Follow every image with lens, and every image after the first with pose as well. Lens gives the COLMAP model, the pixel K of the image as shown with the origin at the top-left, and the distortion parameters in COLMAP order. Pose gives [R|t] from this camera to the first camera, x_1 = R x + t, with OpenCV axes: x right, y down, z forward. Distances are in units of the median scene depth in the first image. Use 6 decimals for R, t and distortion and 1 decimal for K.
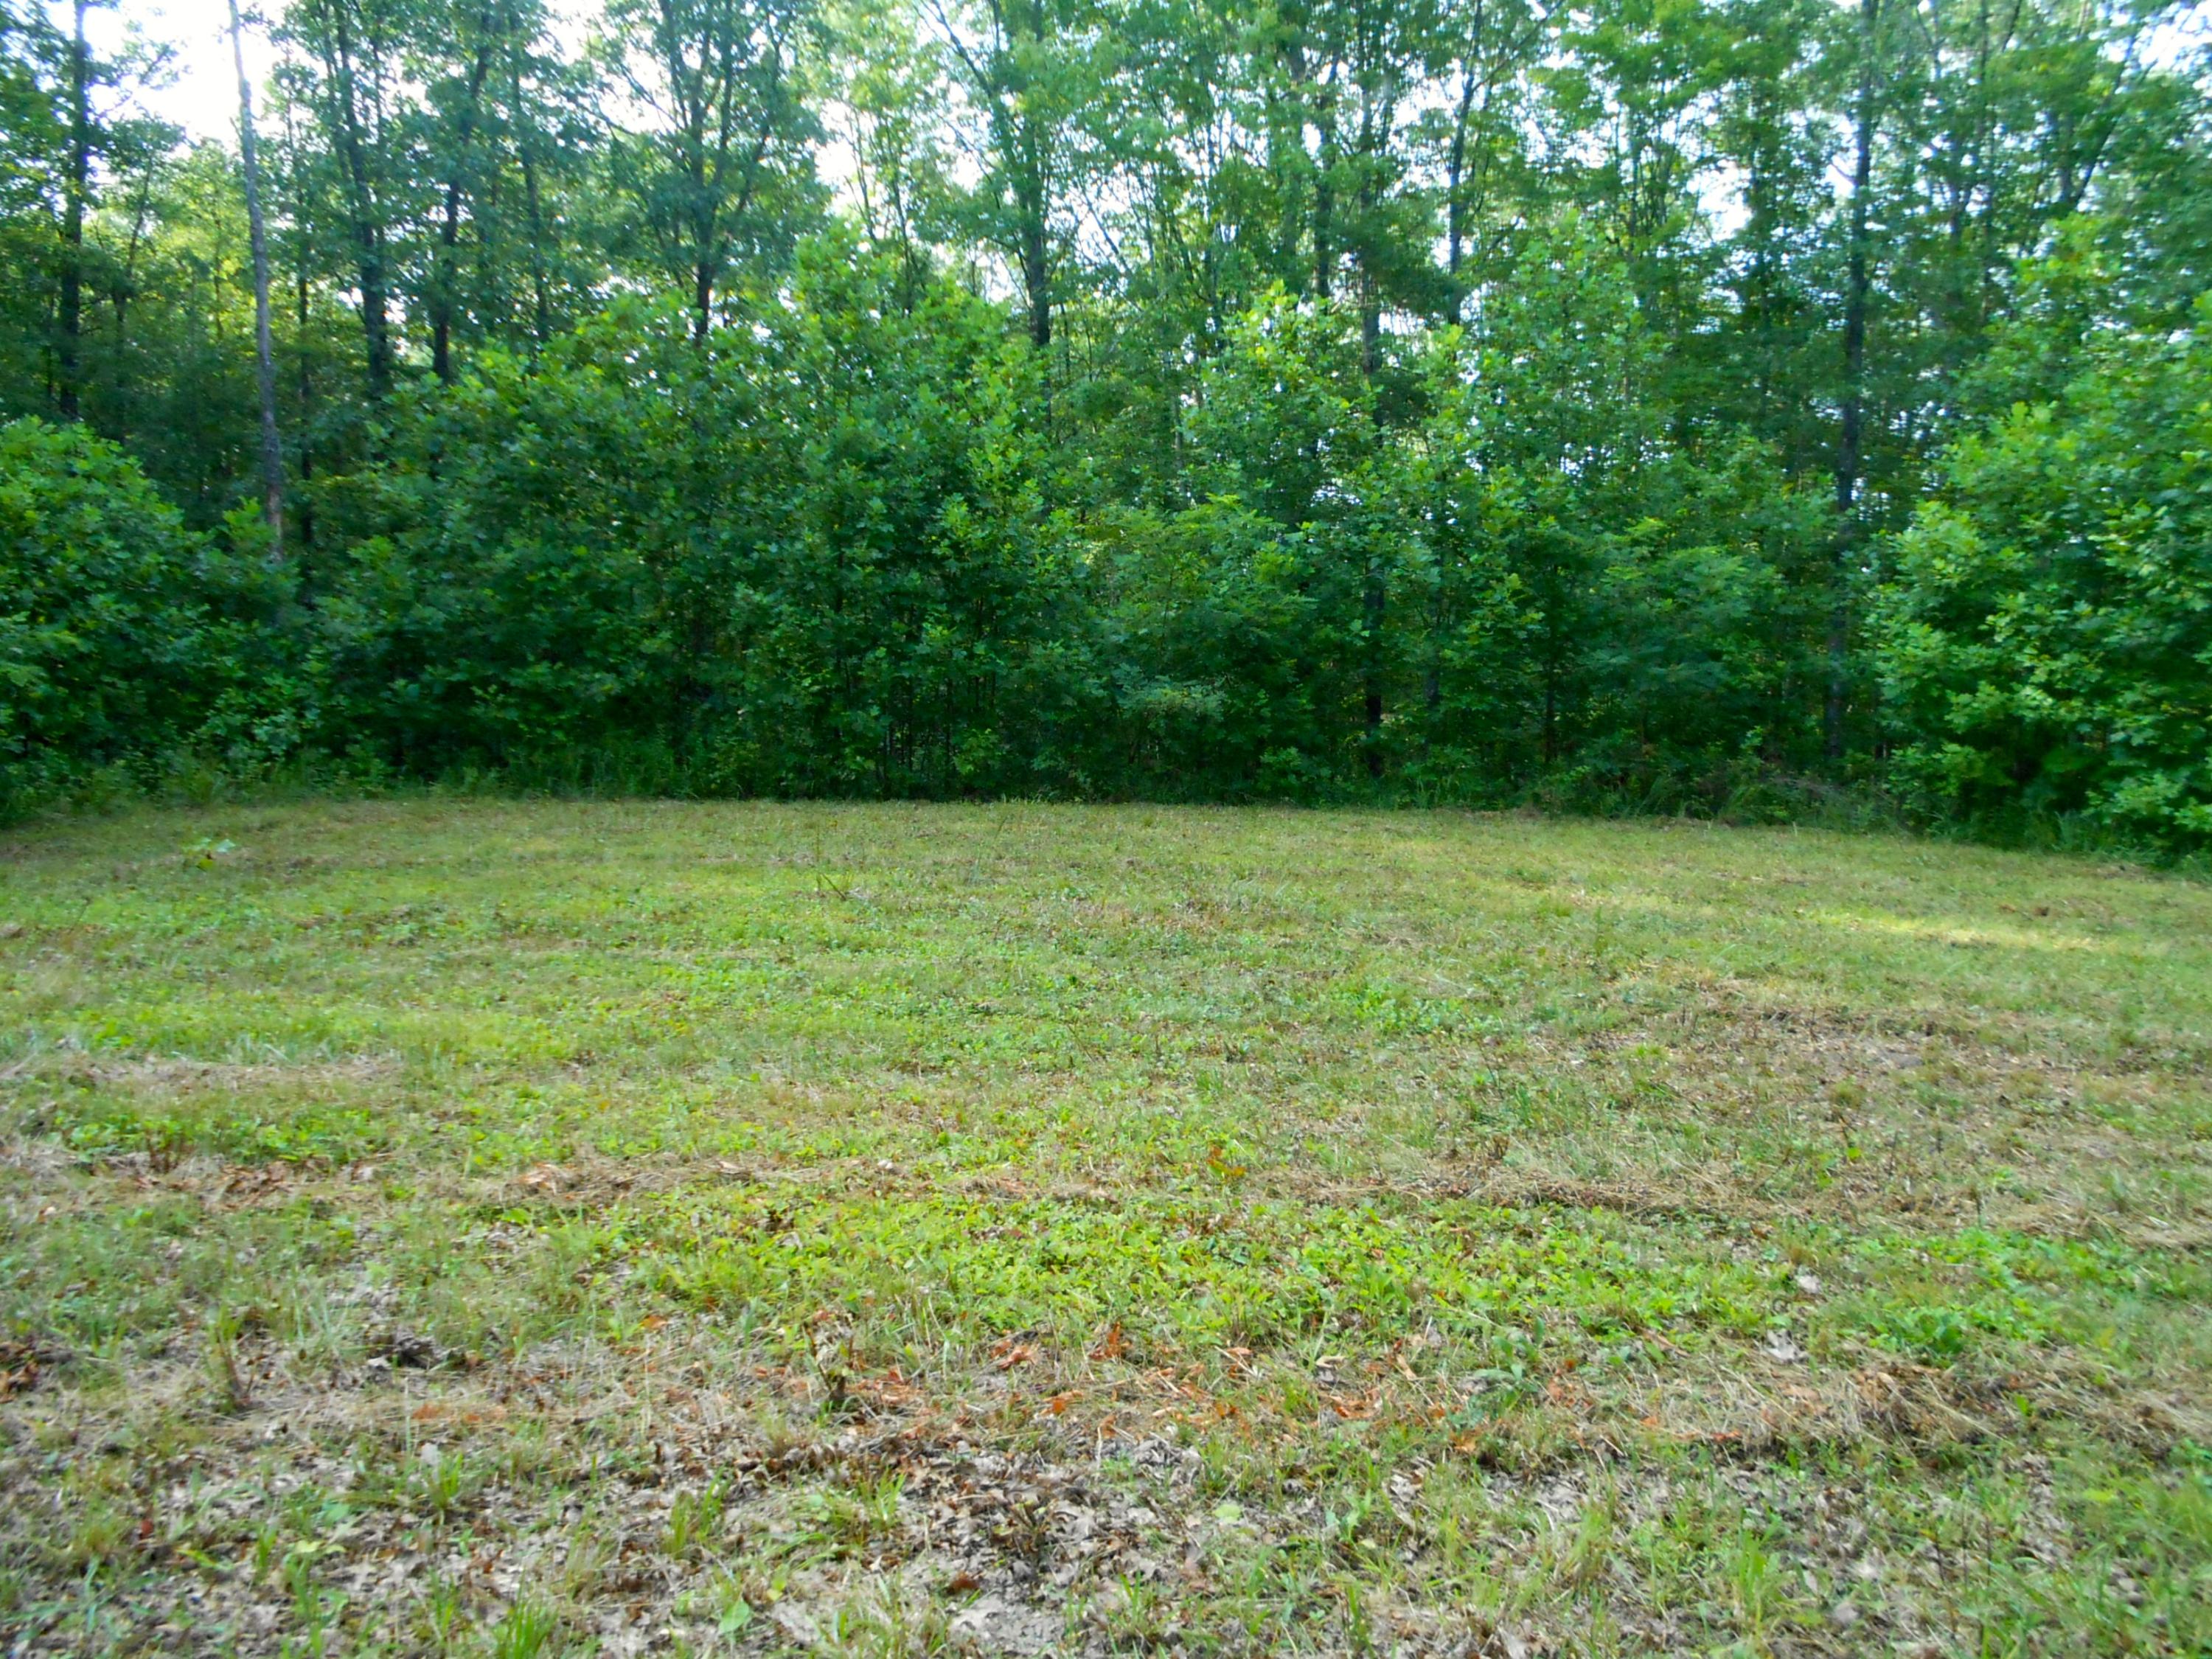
lens RADIAL K [[1621.3, 0, 1100.3], [0, 1621.3, 841.1], [0, 0, 1]] dist [-0.063945, 0.053472]
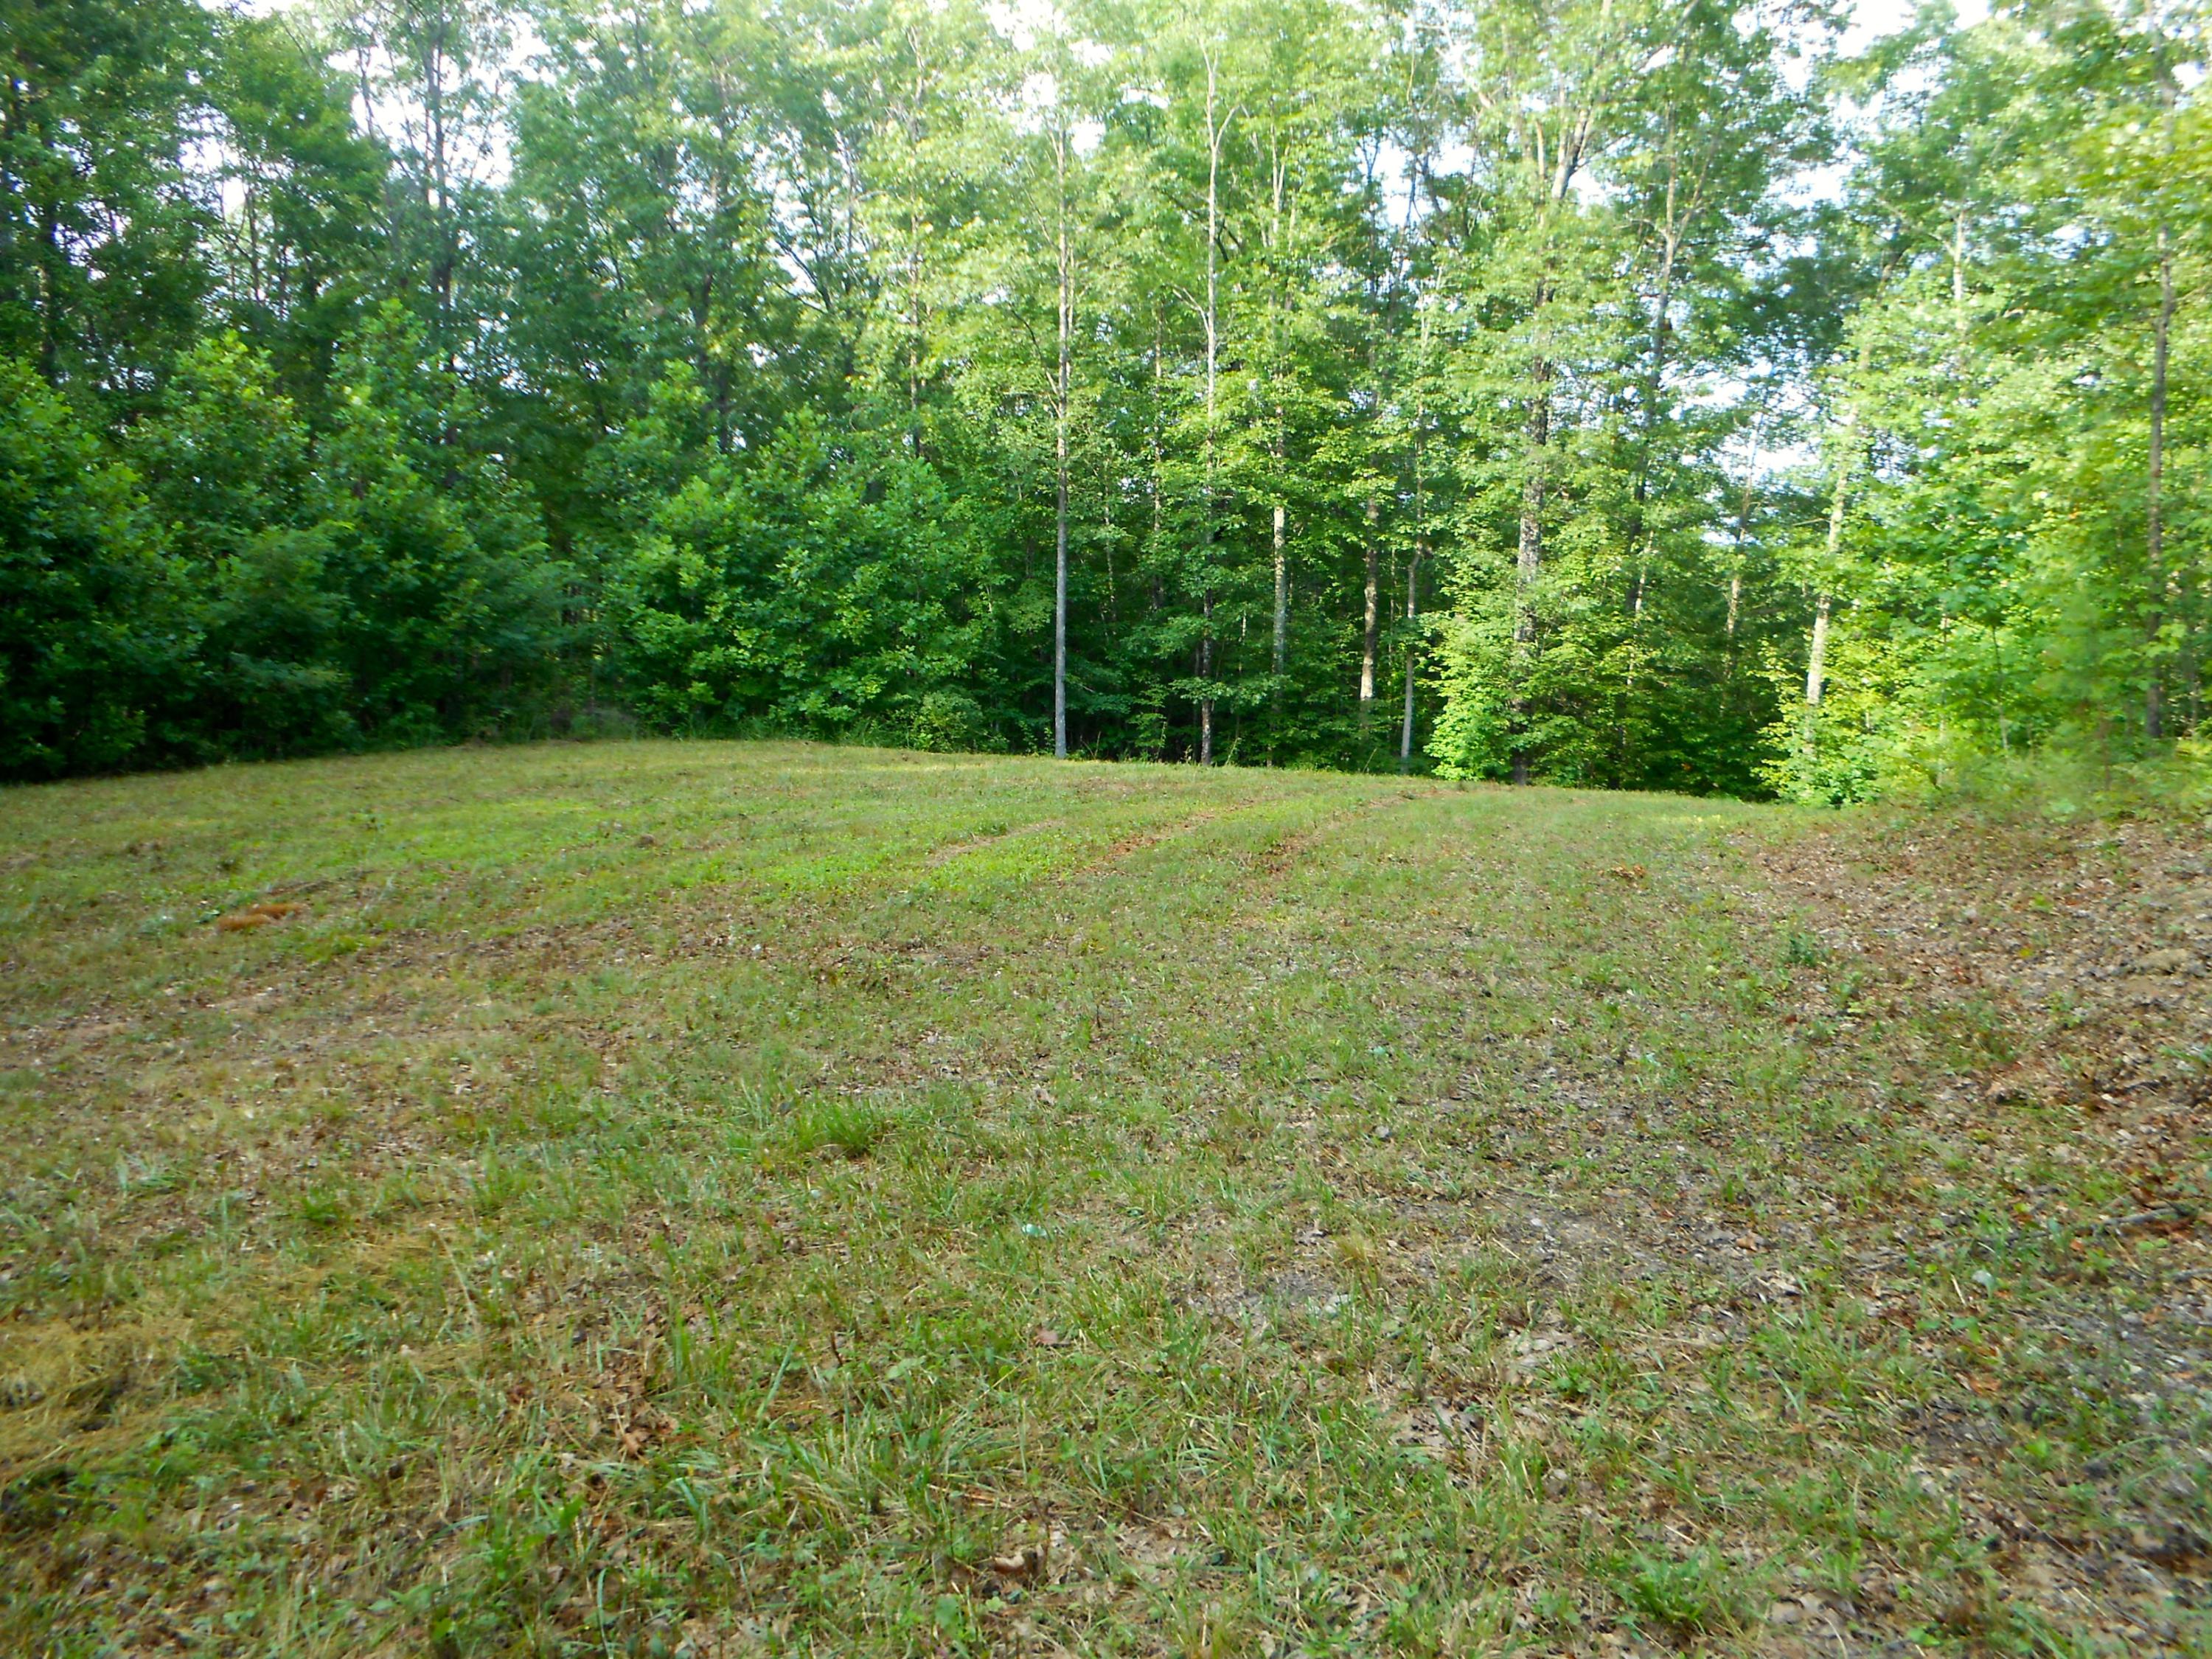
lens RADIAL K [[1621.3, 0, 1031.9], [0, 1621.3, 813.9], [0, 0, 1]] dist [-0.063945, 0.053472]
pose [[0.449024, -0.118140, 0.885675, -0.853894], [0.099045, 0.991693, 0.082067, -0.027793], [-0.888013, 0.050872, 0.456995, -0.091409]]
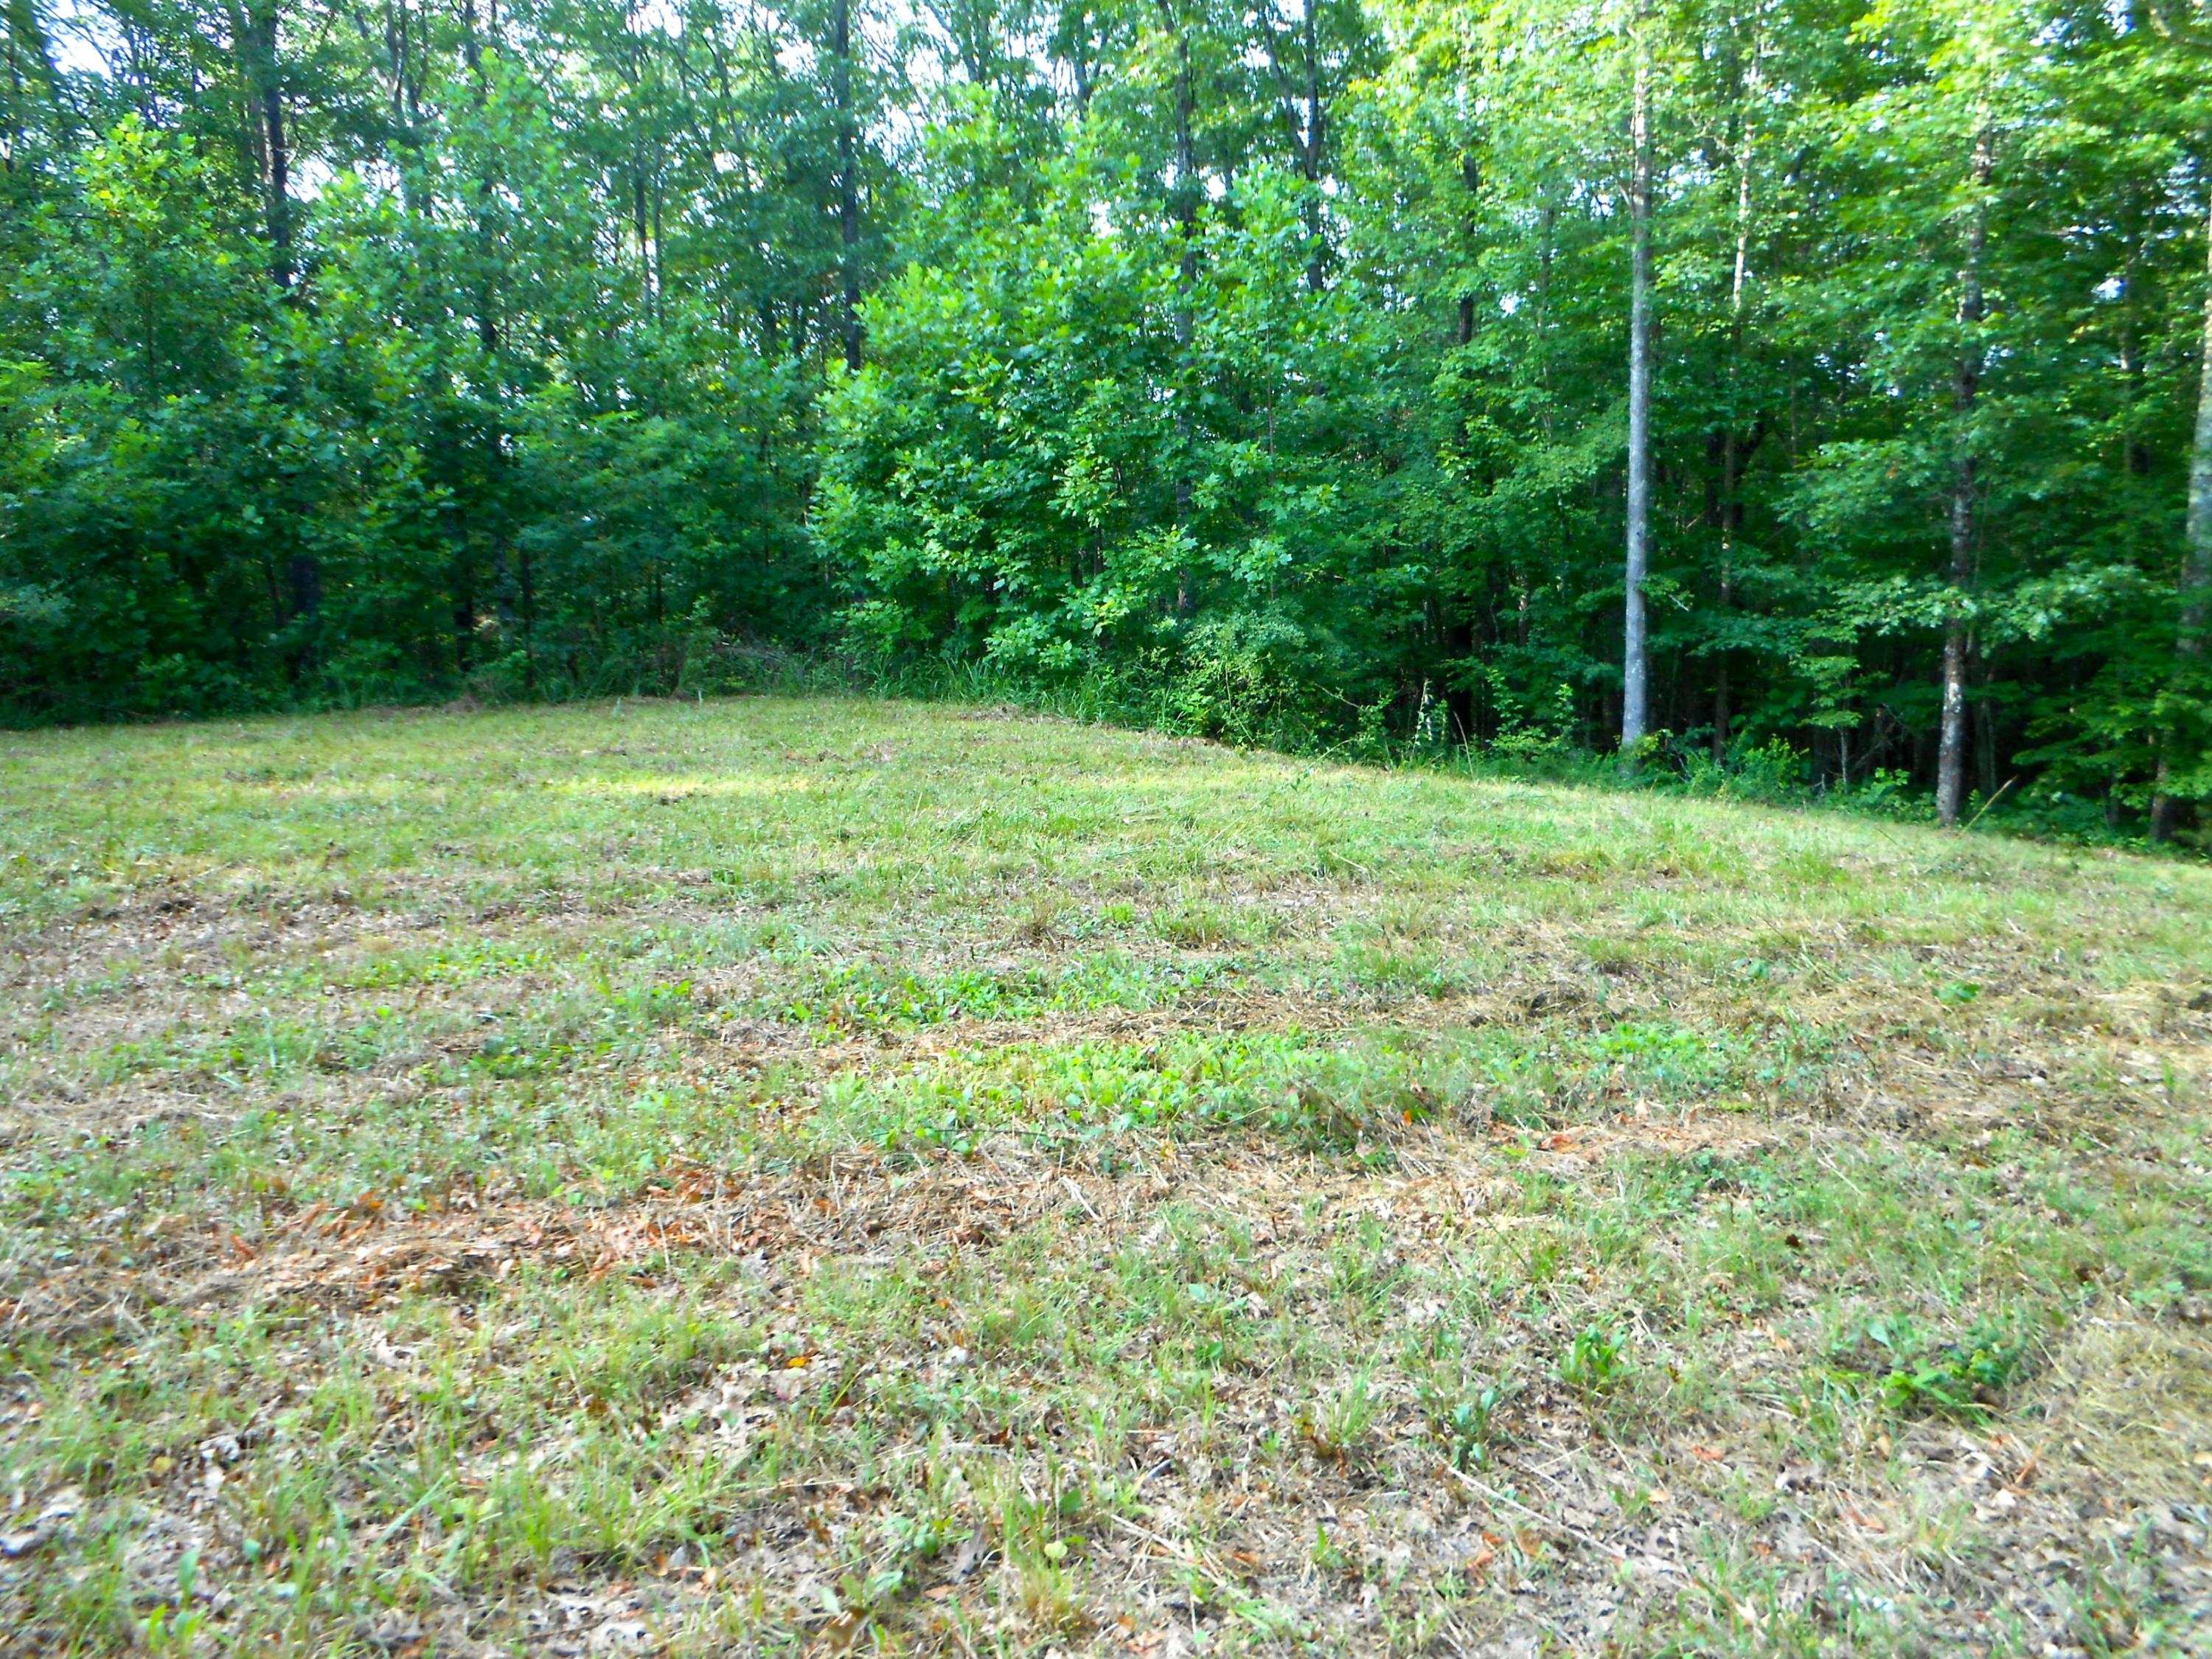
lens RADIAL K [[1621.3, 0, 1084.4], [0, 1621.3, 831.1], [0, 0, 1]] dist [-0.063945, 0.053472]
pose [[0.911910, -0.111886, 0.394844, 0.237147], [0.090404, 0.993251, 0.072664, 0.021733], [-0.400309, -0.030567, 0.915870, 0.003517]]
